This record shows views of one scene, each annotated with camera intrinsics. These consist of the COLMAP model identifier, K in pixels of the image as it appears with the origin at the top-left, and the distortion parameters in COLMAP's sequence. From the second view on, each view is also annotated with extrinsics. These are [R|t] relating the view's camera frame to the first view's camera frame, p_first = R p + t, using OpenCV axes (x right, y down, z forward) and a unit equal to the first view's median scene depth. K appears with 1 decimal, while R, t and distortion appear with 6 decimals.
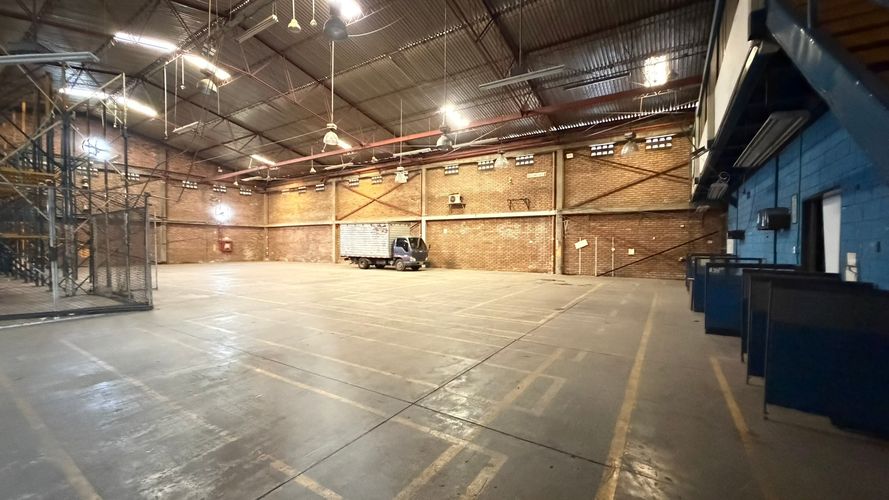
lens RADIAL K [[354.3, 0, 440.3], [0, 354.3, 251.0], [0, 0, 1]] dist [-0.000331, -0.000260]
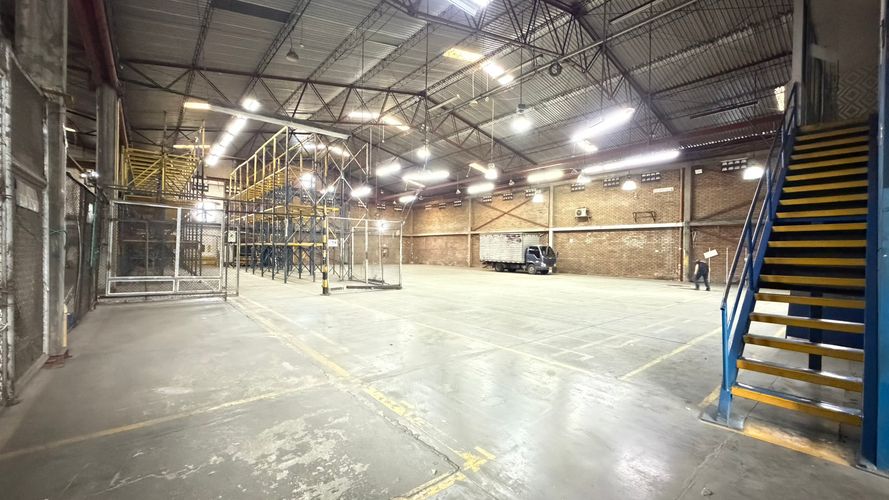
lens RADIAL K [[354.3, 0, 440.3], [0, 354.3, 251.0], [0, 0, 1]] dist [-0.000331, -0.000260]
pose [[0.955097, 0.011930, -0.296054, -0.052098], [-0.017483, 0.999717, -0.016117, 0.002469], [0.295778, 0.020569, 0.955035, -0.213772]]
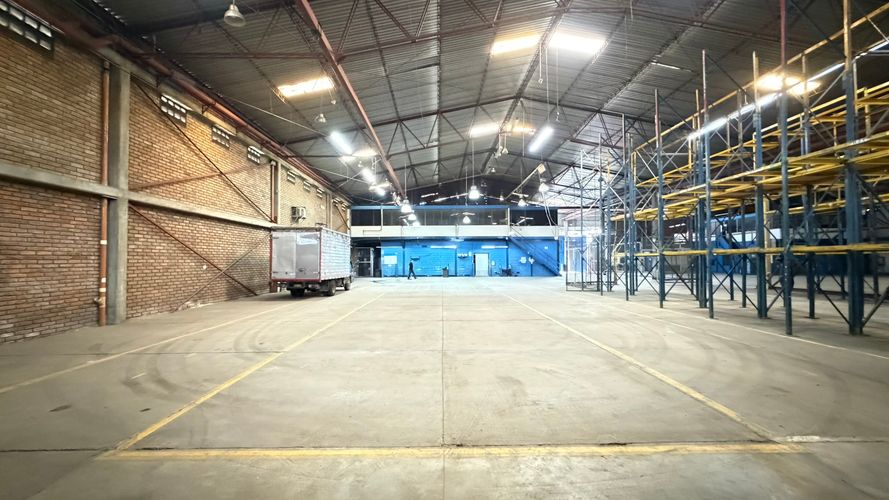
lens RADIAL K [[354.3, 0, 440.3], [0, 354.3, 251.0], [0, 0, 1]] dist [-0.000331, -0.000260]
pose [[-0.546080, 0.014476, 0.837608, -0.912594], [0.014687, 0.999862, -0.007705, -0.035879], [-0.837604, 0.008095, -0.546218, 1.201865]]
